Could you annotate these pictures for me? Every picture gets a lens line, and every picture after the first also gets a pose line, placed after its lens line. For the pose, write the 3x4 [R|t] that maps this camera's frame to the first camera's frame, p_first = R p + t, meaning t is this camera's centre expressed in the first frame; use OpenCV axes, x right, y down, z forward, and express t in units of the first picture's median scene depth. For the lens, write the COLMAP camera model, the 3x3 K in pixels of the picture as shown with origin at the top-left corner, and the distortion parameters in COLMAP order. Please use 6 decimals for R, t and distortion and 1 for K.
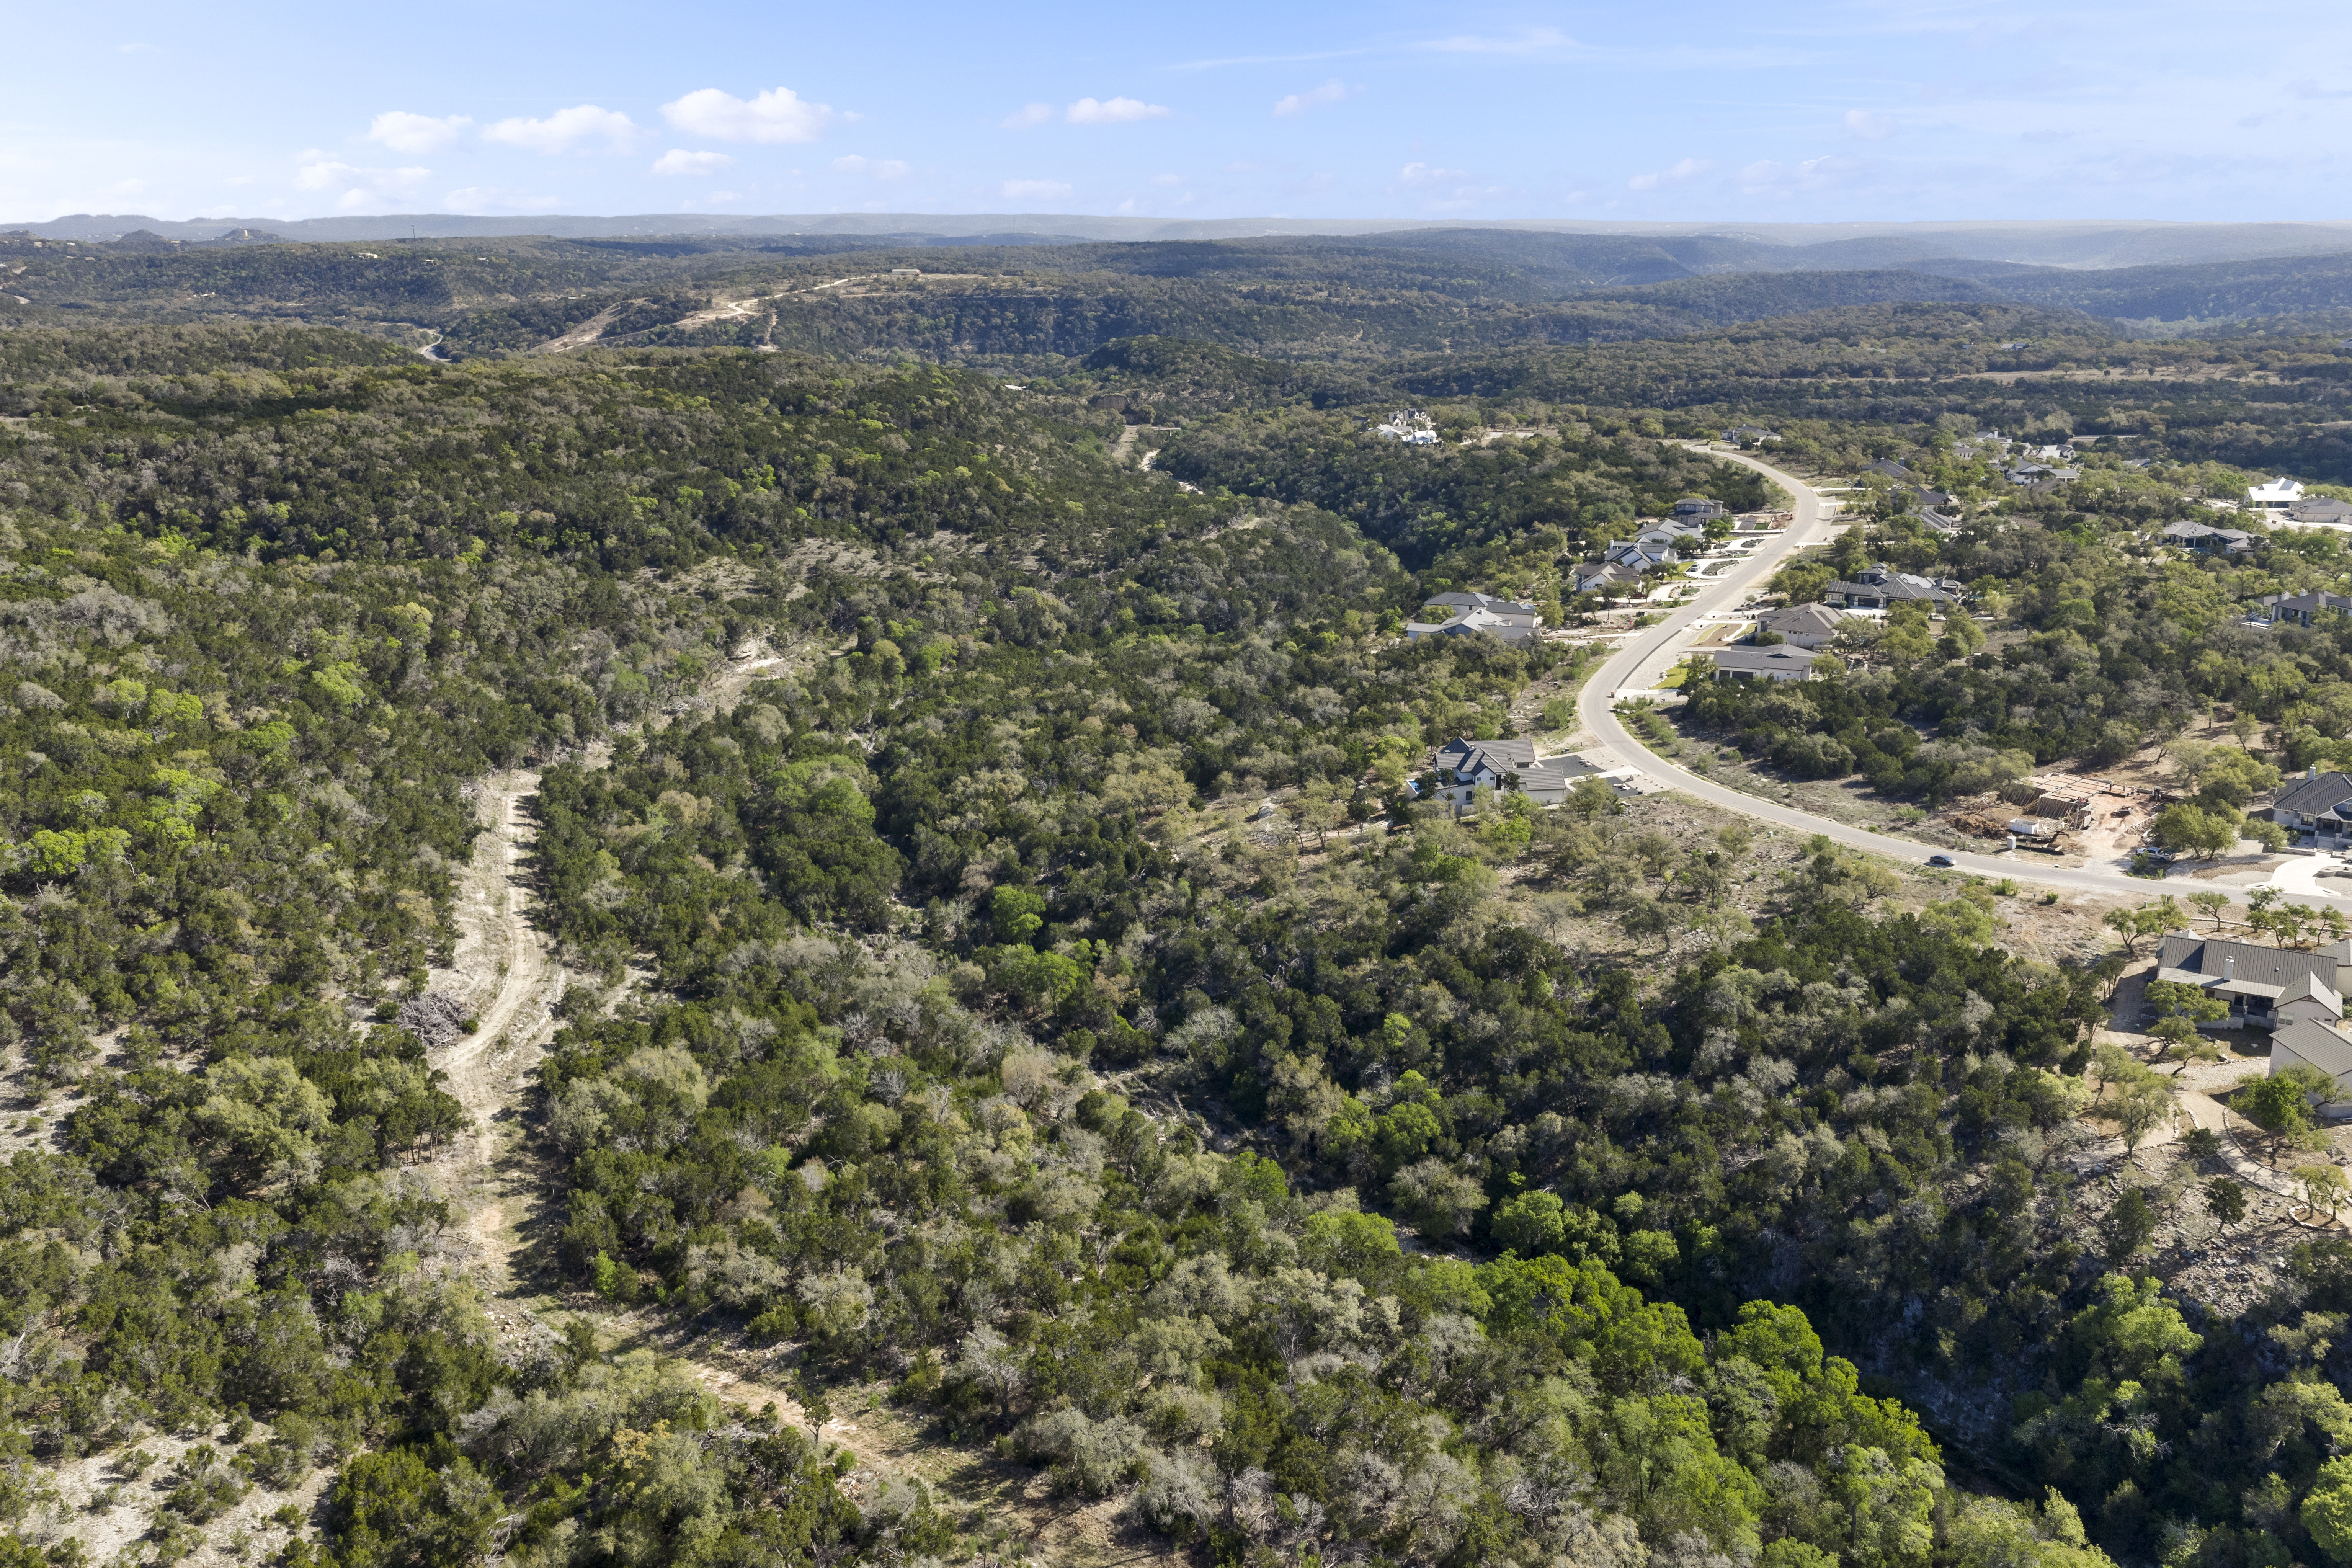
lens RADIAL K [[1917.0, 0, 1176.0], [0, 1917.0, 784.0], [0, 0, 1]] dist [0.023239, -0.047857]
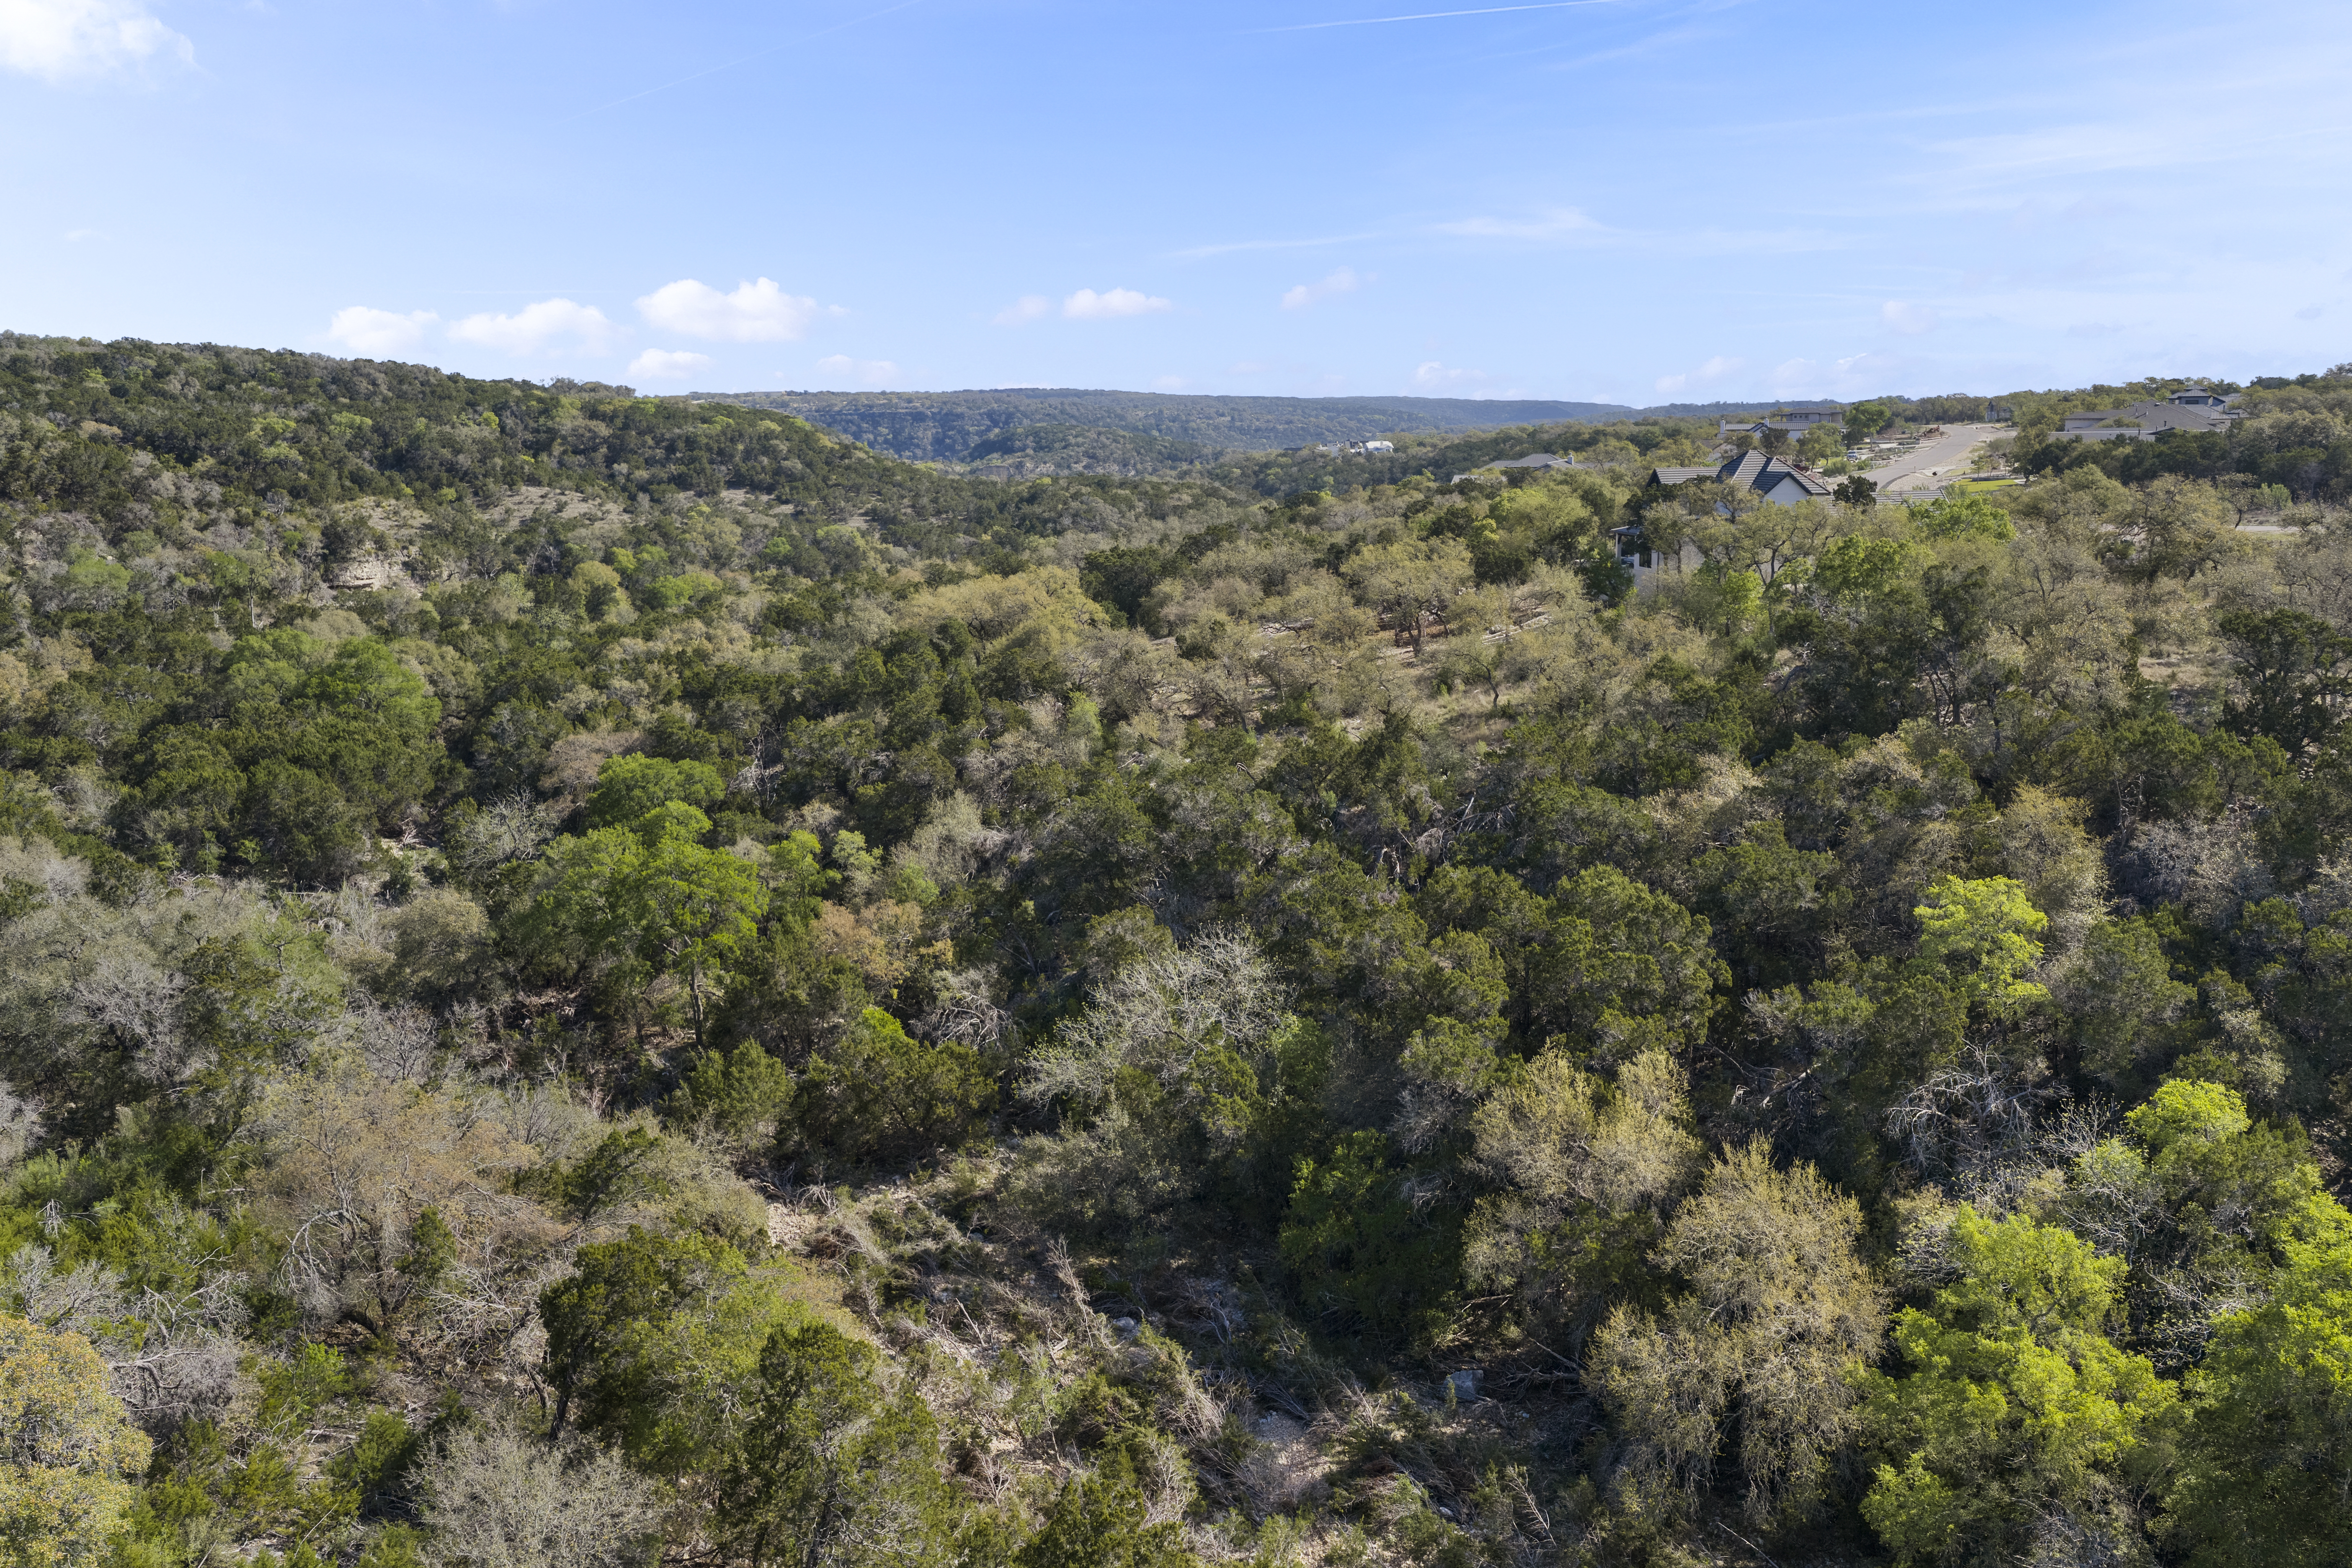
lens RADIAL K [[1917.0, 0, 1176.0], [0, 1917.0, 784.0], [0, 0, 1]] dist [0.023239, -0.047857]
pose [[0.998434, -0.017684, 0.053069, 0.002400], [0.023127, 0.994333, -0.103762, 0.118034], [-0.050933, 0.104827, 0.993185, 0.689935]]
